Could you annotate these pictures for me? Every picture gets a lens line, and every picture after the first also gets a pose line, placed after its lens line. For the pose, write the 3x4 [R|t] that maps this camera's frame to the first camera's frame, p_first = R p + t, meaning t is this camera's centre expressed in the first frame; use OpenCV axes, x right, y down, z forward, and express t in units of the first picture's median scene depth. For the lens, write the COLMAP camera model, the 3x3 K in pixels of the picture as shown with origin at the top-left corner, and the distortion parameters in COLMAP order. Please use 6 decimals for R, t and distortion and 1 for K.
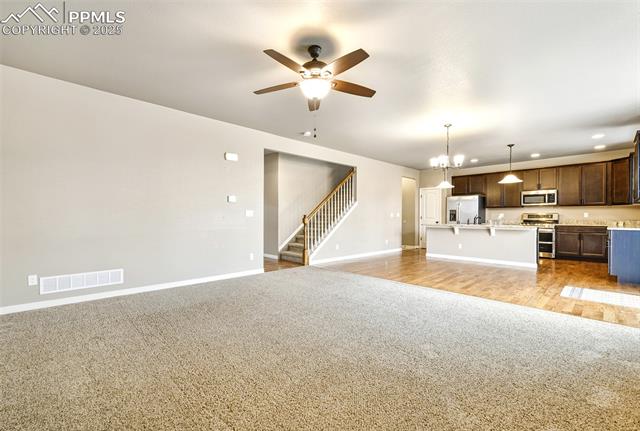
lens RADIAL K [[275.3, 0, 306.5], [0, 275.3, 220.1], [0, 0, 1]] dist [-0.004083, -0.000606]
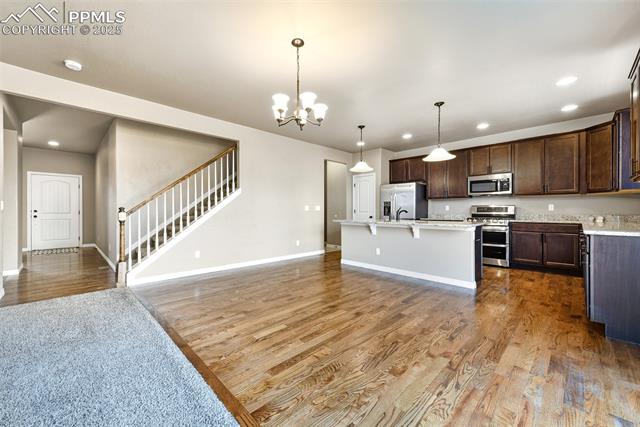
lens RADIAL K [[254.3, 0, 312.4], [0, 254.3, 213.0], [0, 0, 1]] dist [0.001198, -0.000700]
pose [[0.999549, -0.000656, 0.030032, 0.360805], [0.000792, 0.999989, -0.004521, -0.001746], [-0.030029, 0.004543, 0.999539, 0.338267]]
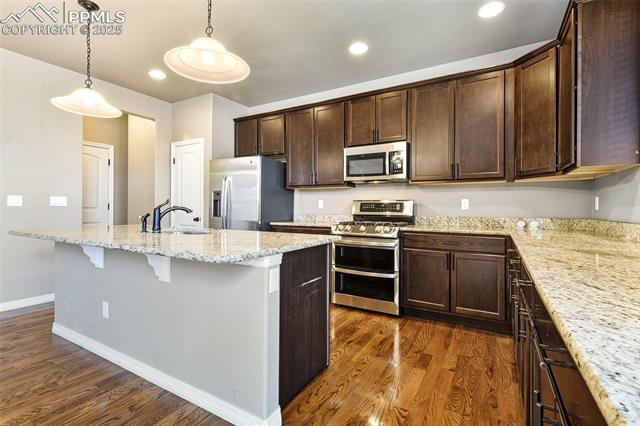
lens RADIAL K [[305.3, 0, 321.7], [0, 305.3, 207.2], [0, 0, 1]] dist [0.002481, -0.000919]
pose [[0.952826, 0.006213, 0.303453, 0.661243], [-0.002333, 0.999911, -0.013147, -0.008033], [-0.303508, 0.011819, 0.952756, 0.613767]]
